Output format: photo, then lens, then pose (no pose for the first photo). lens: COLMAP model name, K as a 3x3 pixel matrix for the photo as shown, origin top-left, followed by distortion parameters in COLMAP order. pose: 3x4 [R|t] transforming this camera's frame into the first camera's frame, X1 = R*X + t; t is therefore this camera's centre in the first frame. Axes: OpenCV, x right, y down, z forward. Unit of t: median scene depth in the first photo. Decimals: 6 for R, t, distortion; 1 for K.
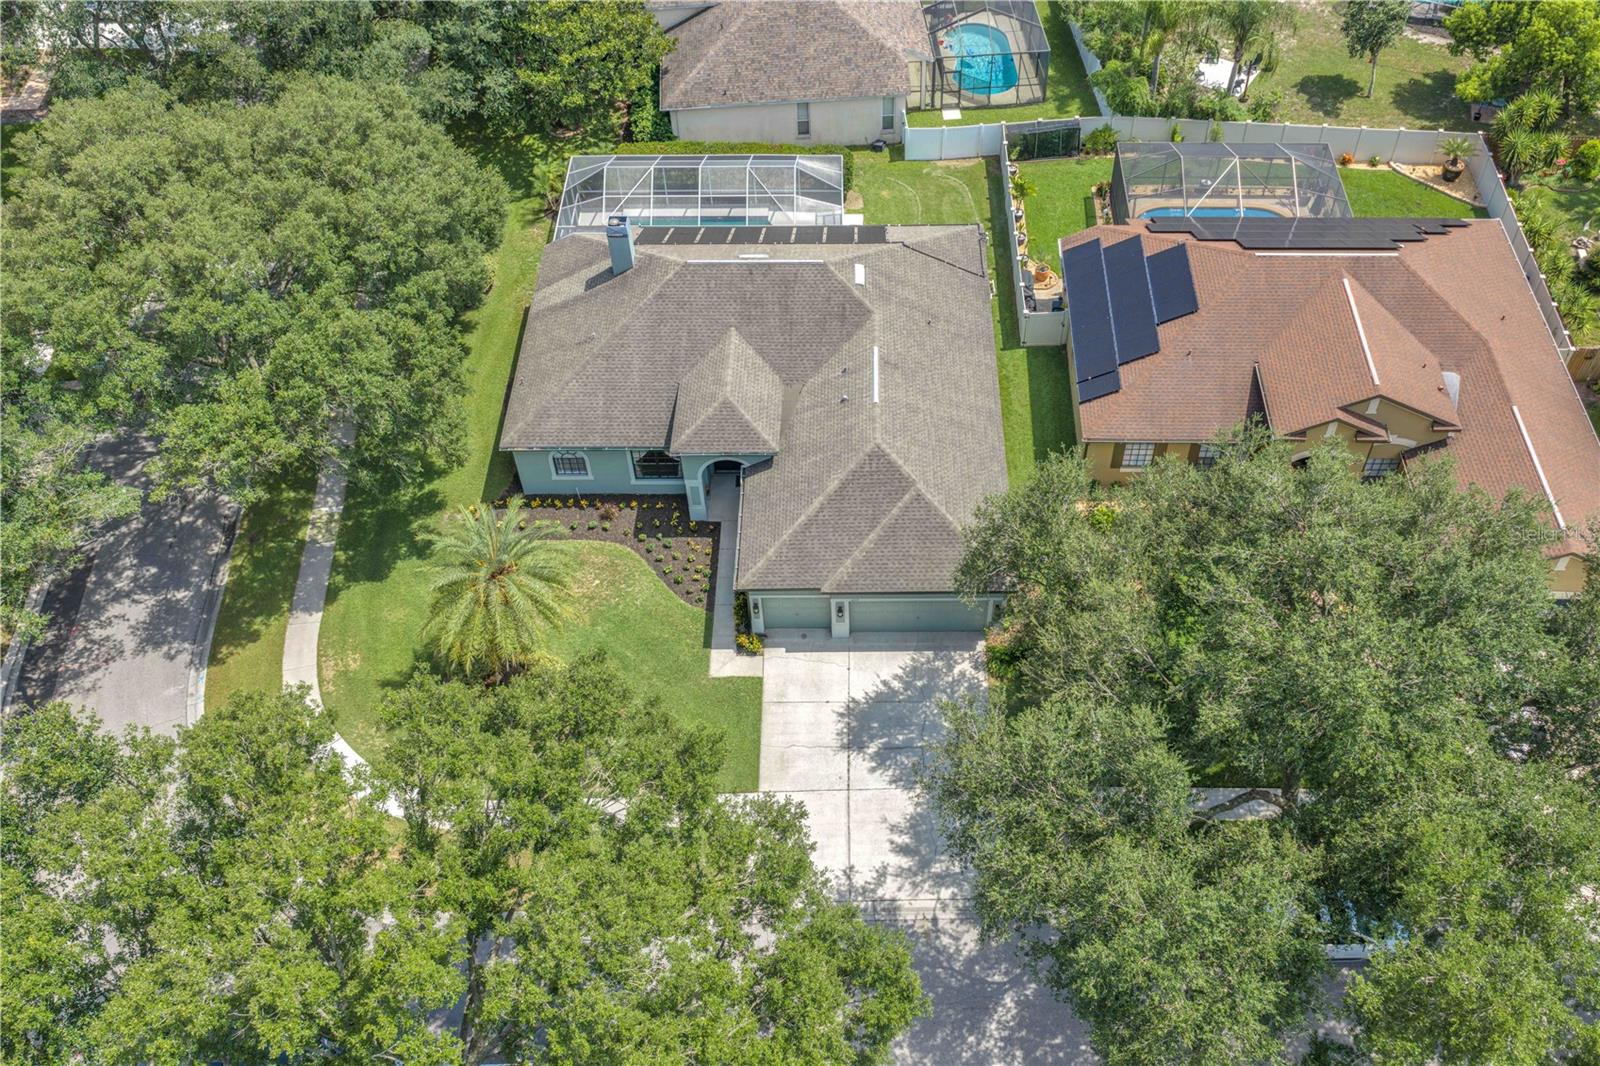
lens RADIAL K [[1454.0, 0, 846.6], [0, 1454.0, 555.7], [0, 0, 1]] dist [-0.004346, -0.002507]
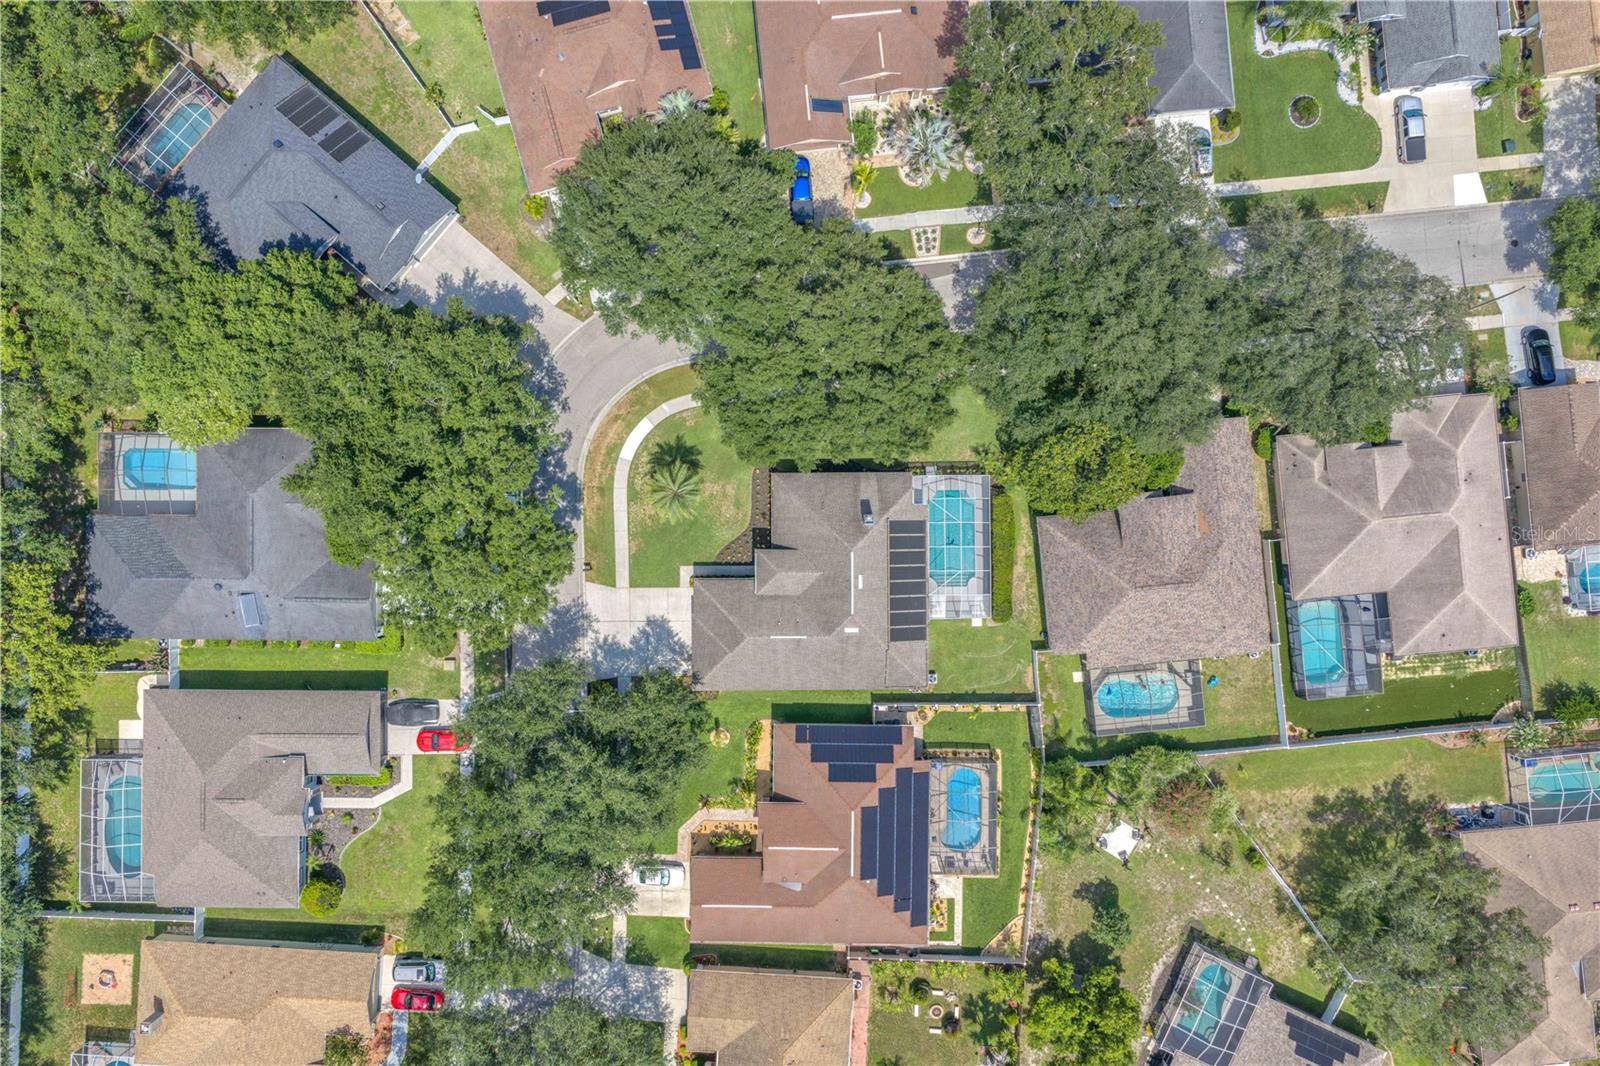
lens RADIAL K [[1326.0, 0, 800.0], [0, 1326.0, 533.0], [0, 0, 1]] dist [-0.006273, -0.008833]
pose [[0.005766, 0.999884, 0.014101, -0.169078], [-0.749129, -0.005022, 0.662405, -1.487648], [0.662399, -0.014383, 0.749013, -0.553262]]
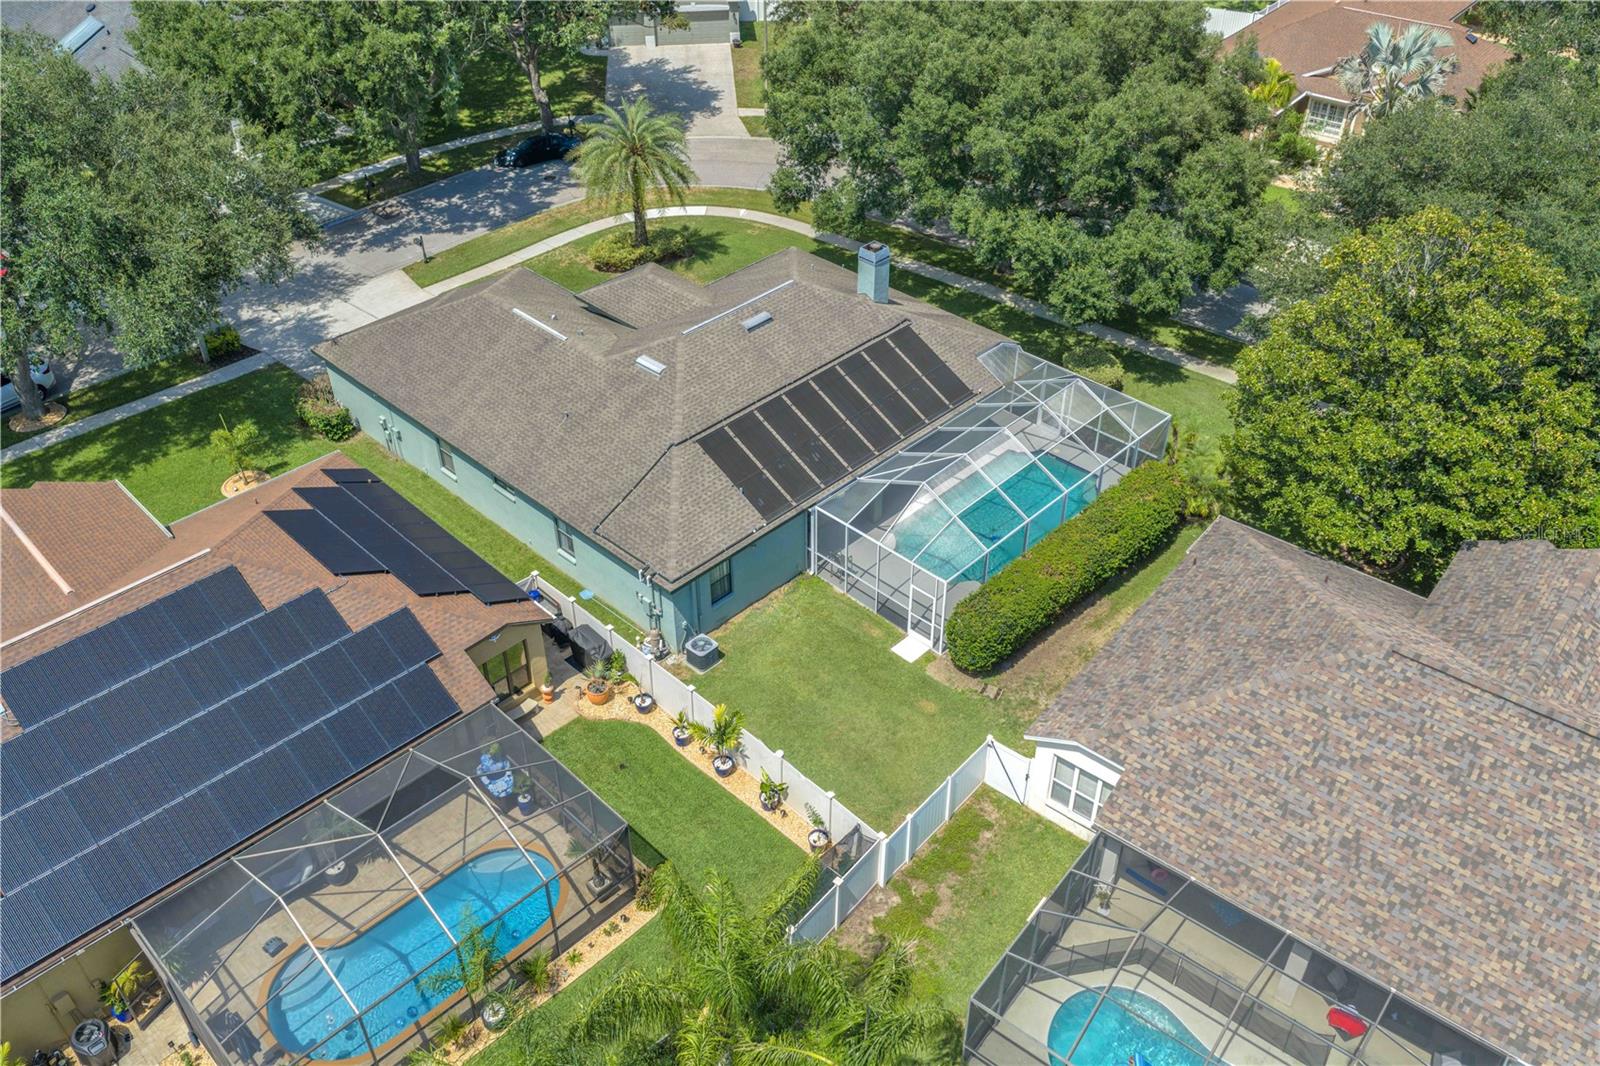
lens RADIAL K [[1326.0, 0, 800.0], [0, 1326.0, 533.0], [0, 0, 1]] dist [-0.006273, -0.008833]
pose [[-0.697881, 0.450971, -0.556405, 0.434512], [-0.527246, 0.202306, 0.825278, -0.878767], [0.484740, 0.869309, 0.096587, 1.080482]]
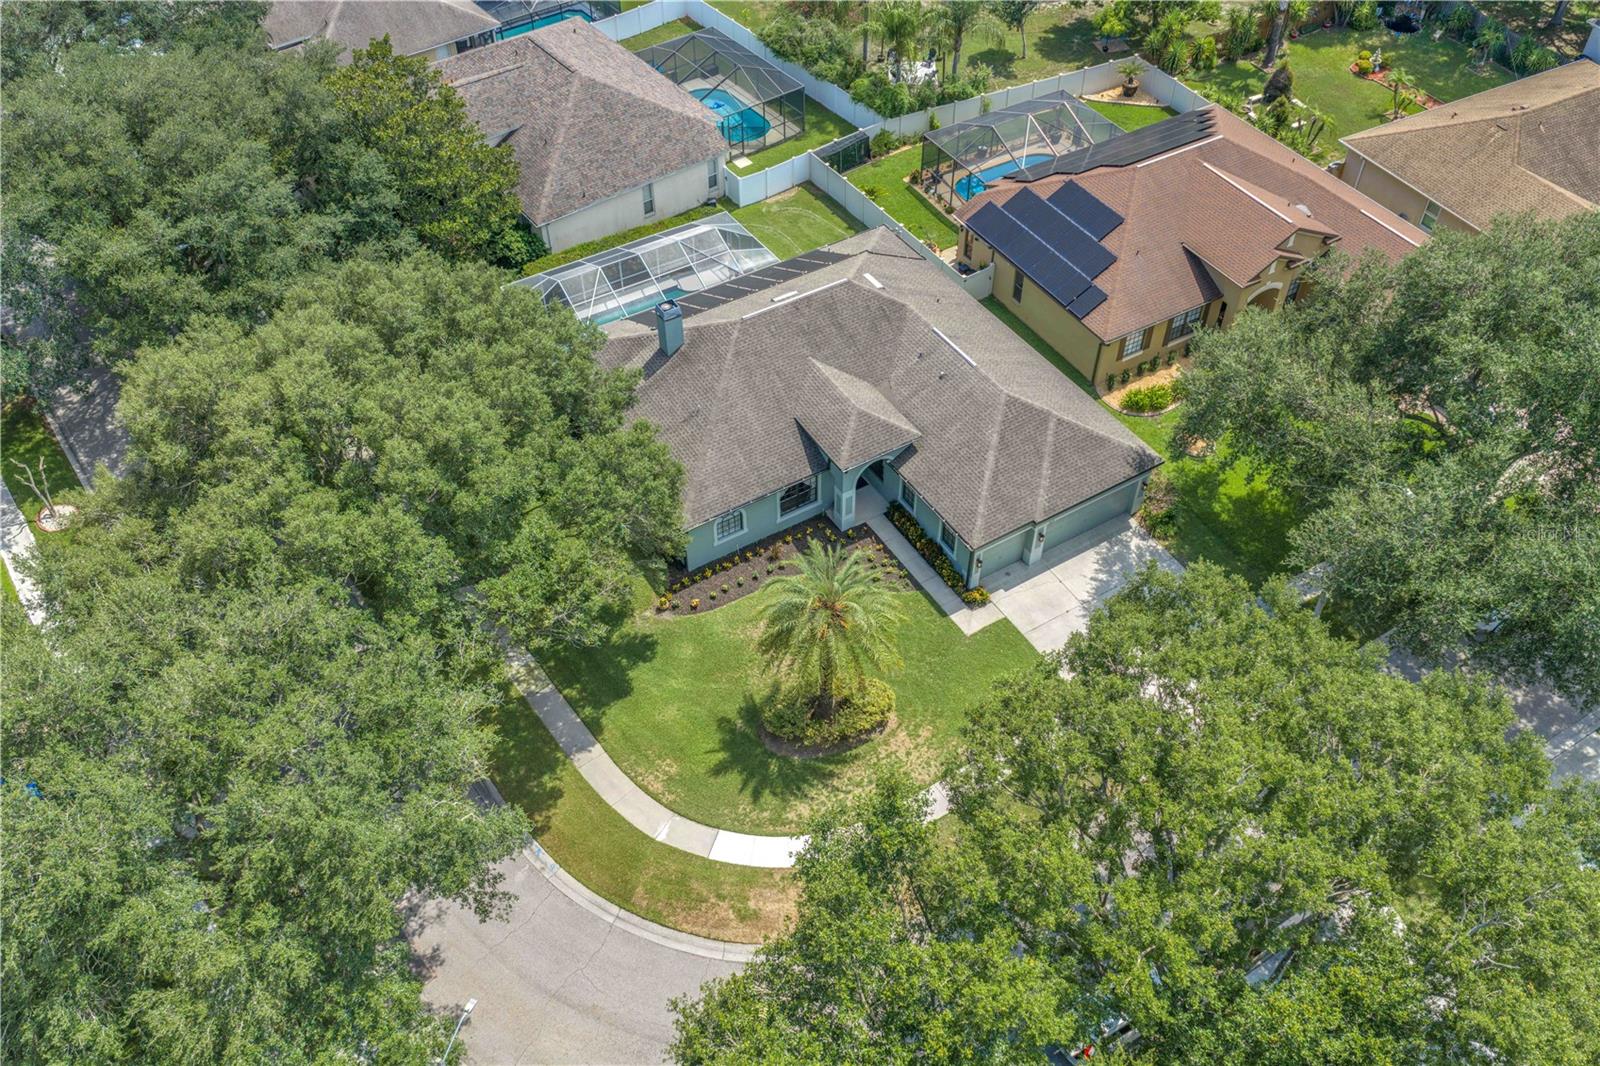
lens RADIAL K [[1326.0, 0, 800.0], [0, 1326.0, 533.0], [0, 0, 1]] dist [-0.006273, -0.008833]
pose [[0.852608, -0.377264, 0.361568, -0.502772], [0.395970, 0.917948, 0.024065, -0.060591], [-0.340979, 0.122652, 0.932035, 0.074184]]
